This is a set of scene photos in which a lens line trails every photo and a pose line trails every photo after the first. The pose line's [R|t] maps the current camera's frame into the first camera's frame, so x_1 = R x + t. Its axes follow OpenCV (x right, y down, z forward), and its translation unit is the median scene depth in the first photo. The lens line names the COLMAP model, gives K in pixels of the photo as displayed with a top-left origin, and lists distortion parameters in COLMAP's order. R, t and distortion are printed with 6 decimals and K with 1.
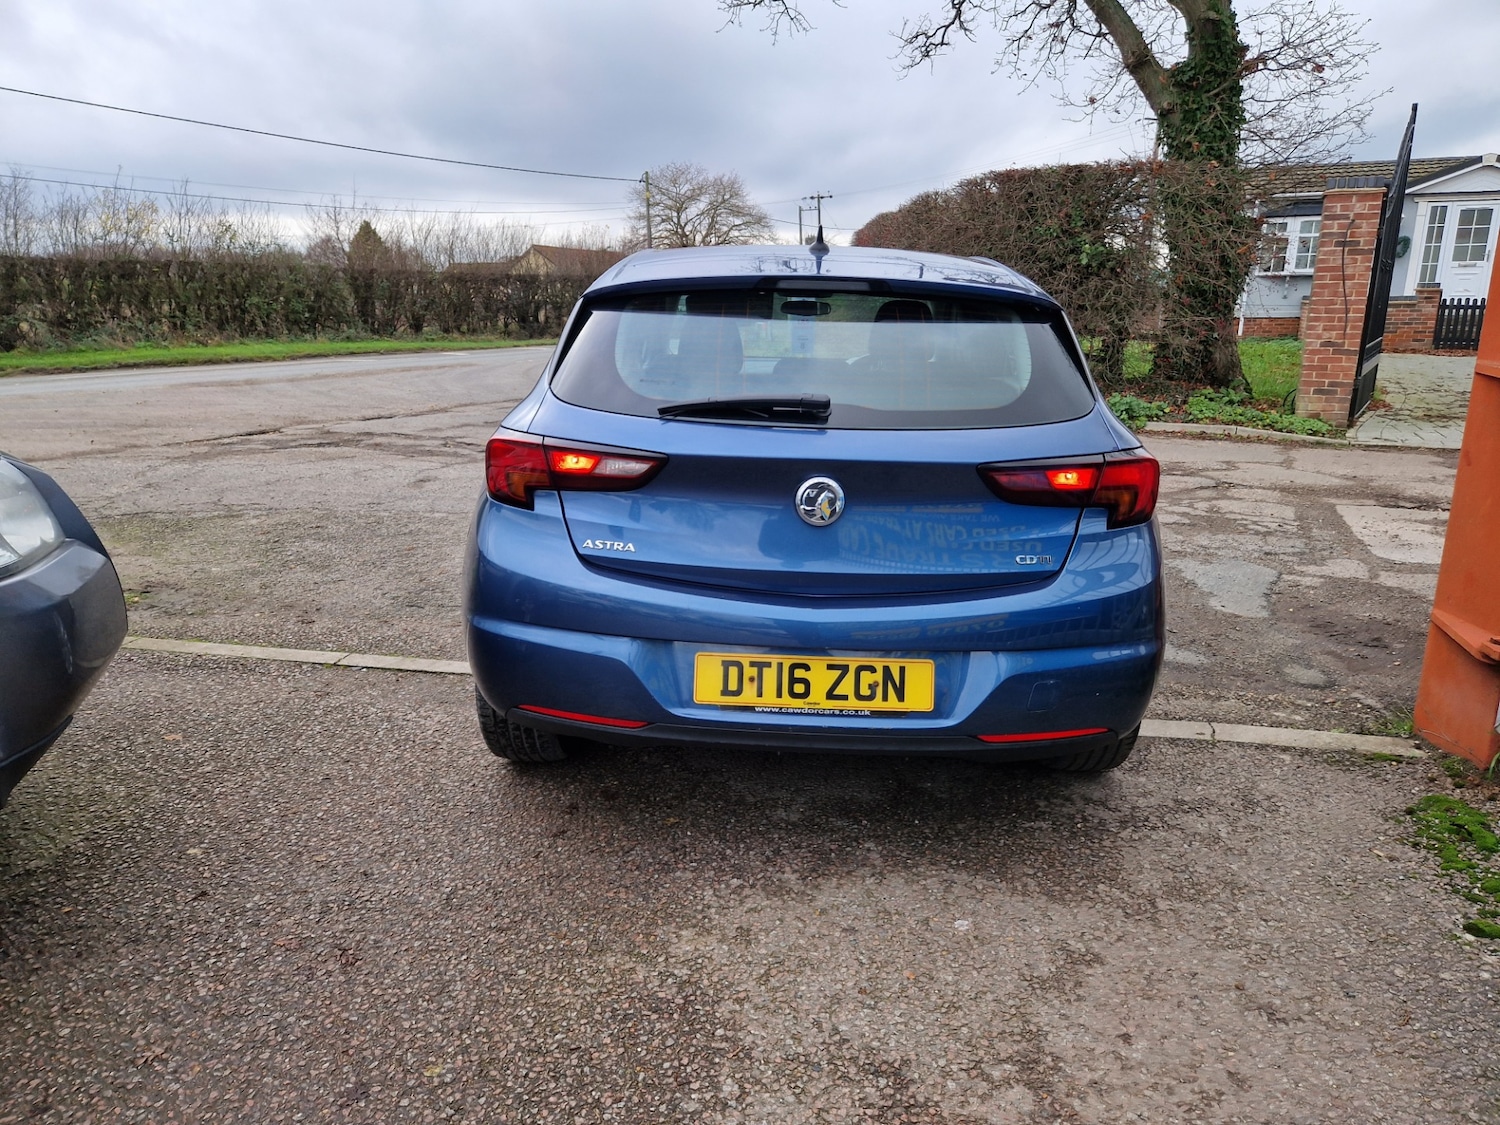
lens RADIAL K [[996.8, 0, 749.9], [0, 996.8, 552.2], [0, 0, 1]] dist [0.082420, -0.068945]
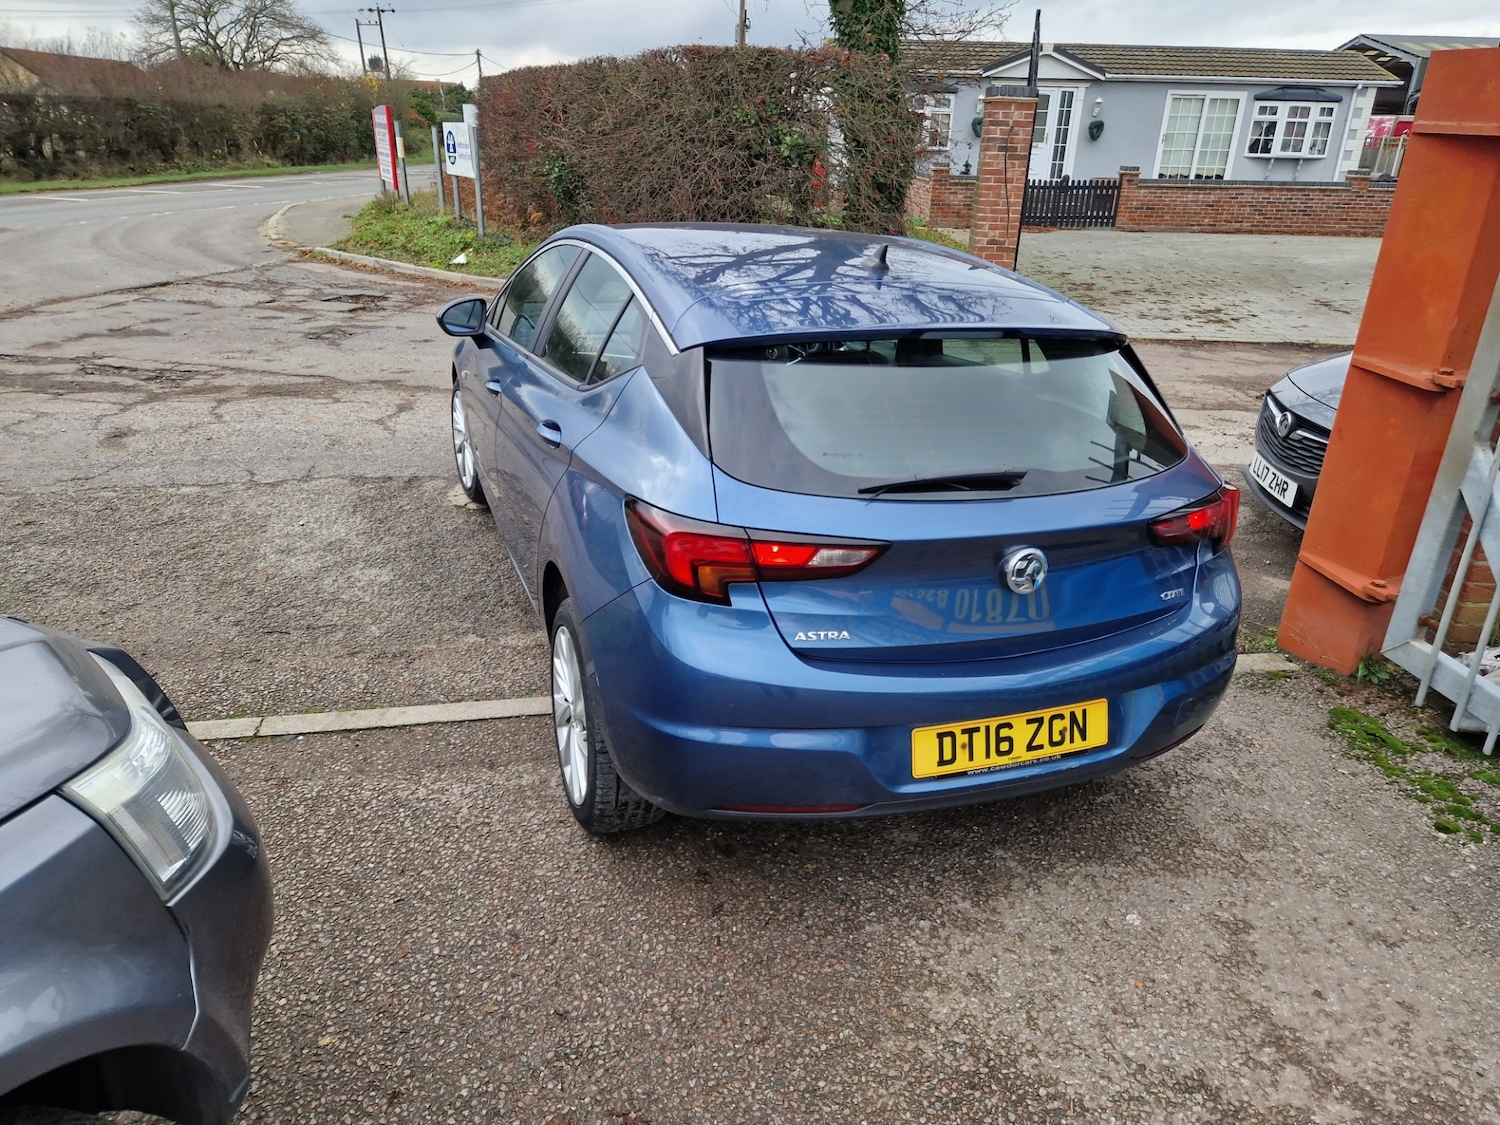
lens RADIAL K [[996.8, 0, 760.6], [0, 996.8, 555.7], [0, 0, 1]] dist [0.082420, -0.068945]
pose [[0.920636, -0.117381, 0.372359, -0.544181], [0.061807, 0.985525, 0.157860, -0.237811], [-0.385499, -0.122317, 0.914565, 0.160309]]
